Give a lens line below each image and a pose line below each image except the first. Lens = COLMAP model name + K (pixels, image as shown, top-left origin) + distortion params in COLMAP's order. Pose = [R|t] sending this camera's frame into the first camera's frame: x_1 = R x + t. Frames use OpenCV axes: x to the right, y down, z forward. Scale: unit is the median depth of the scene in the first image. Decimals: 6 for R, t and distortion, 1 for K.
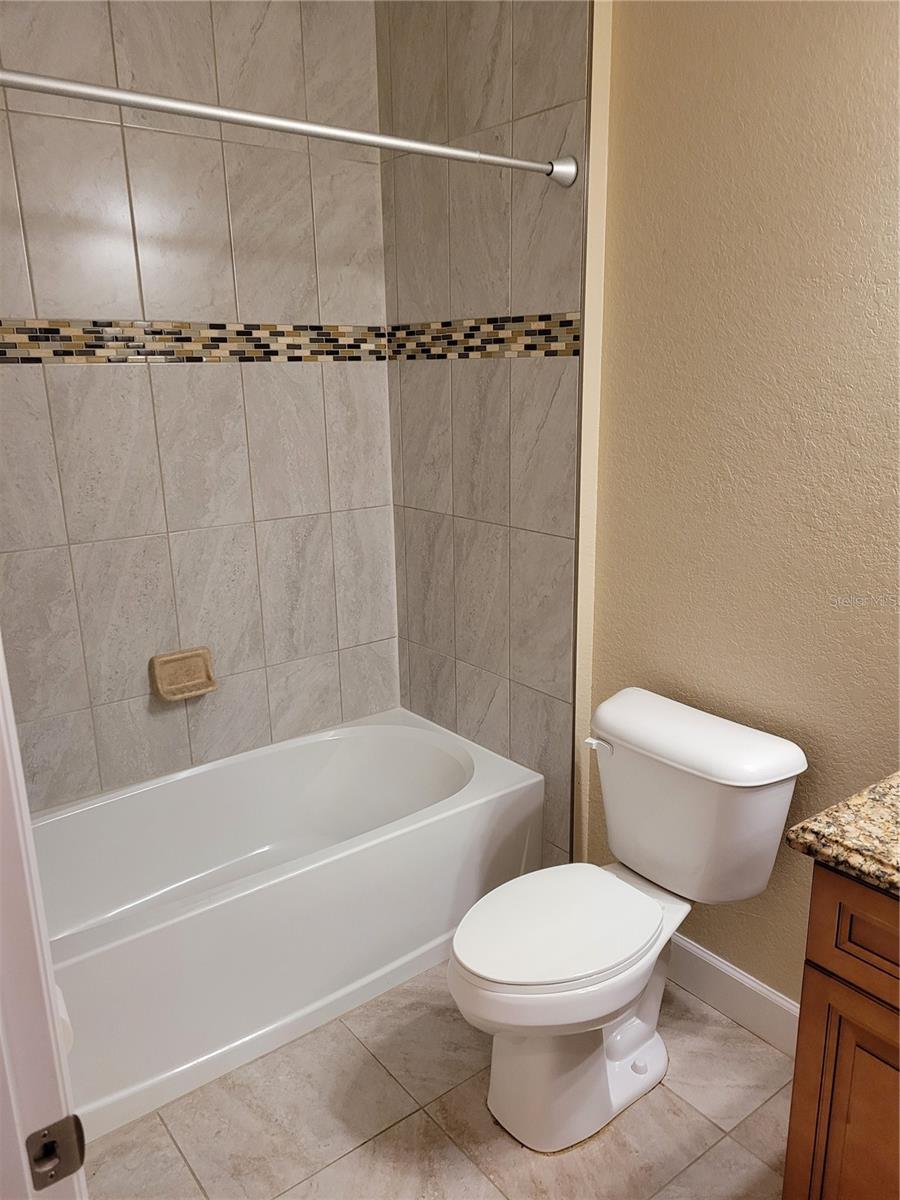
lens RADIAL K [[904.3, 0, 451.1], [0, 904.3, 606.8], [0, 0, 1]] dist [0.068050, -0.054680]
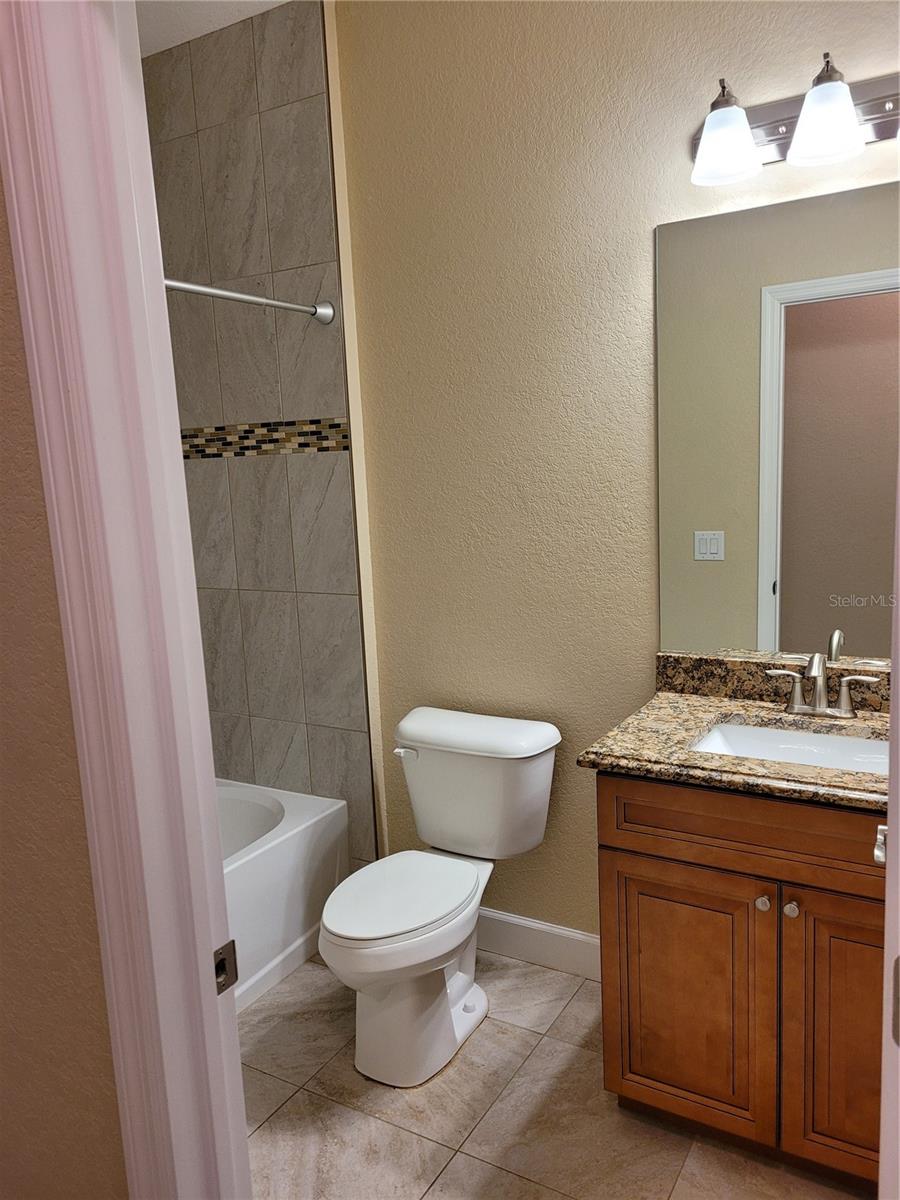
lens RADIAL K [[904.3, 0, 440.2], [0, 904.3, 595.3], [0, 0, 1]] dist [0.068050, -0.054680]
pose [[0.934885, -0.083272, 0.345045, -0.190198], [0.124623, 0.987212, -0.099411, 0.064173], [-0.332354, 0.135938, 0.933307, -0.191744]]
